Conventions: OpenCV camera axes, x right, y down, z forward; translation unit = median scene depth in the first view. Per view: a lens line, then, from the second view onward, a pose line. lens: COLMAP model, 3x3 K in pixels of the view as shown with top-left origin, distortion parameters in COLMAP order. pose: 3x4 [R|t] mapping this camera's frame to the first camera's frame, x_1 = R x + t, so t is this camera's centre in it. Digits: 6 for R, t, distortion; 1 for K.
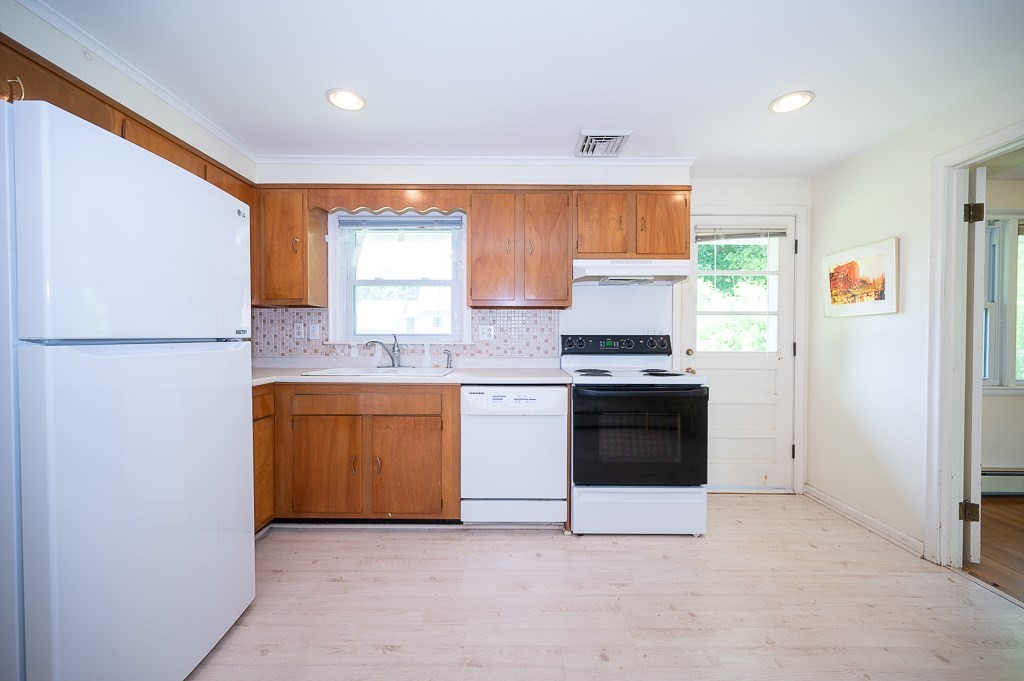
lens RADIAL K [[402.7, 0, 512.0], [0, 402.7, 340.5], [0, 0, 1]] dist [-0.000030, 0.000073]
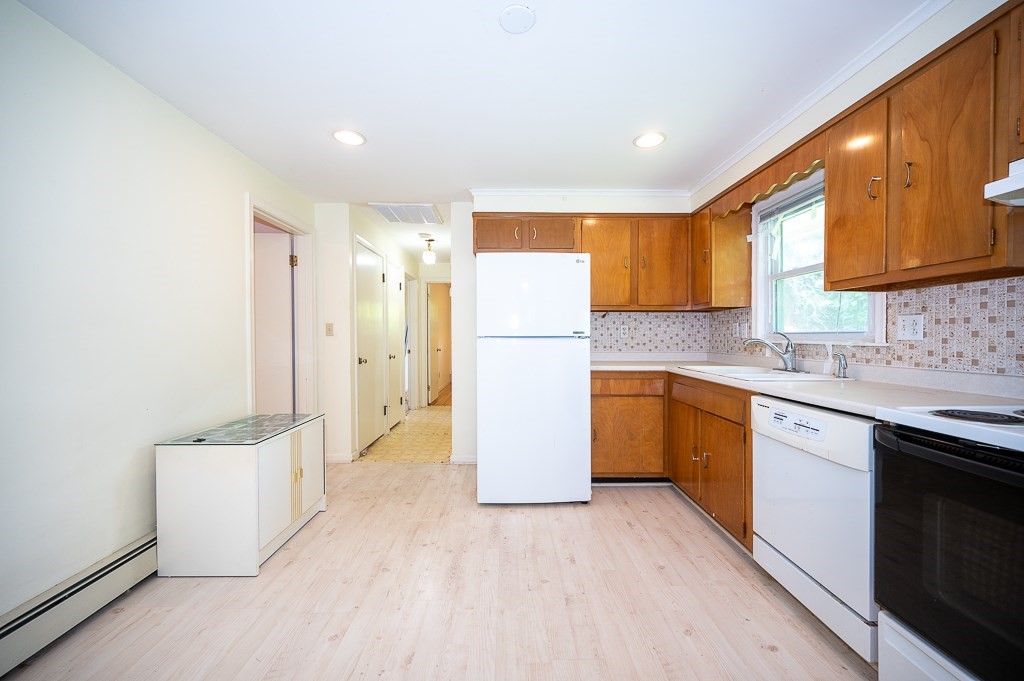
lens RADIAL K [[402.7, 0, 512.0], [0, 402.7, 340.5], [0, 0, 1]] dist [-0.000030, 0.000073]
pose [[0.012877, 0.007621, -0.999888, 0.603325], [-0.008012, 0.999940, 0.007518, 0.000599], [0.999885, 0.007914, 0.012937, 0.432585]]
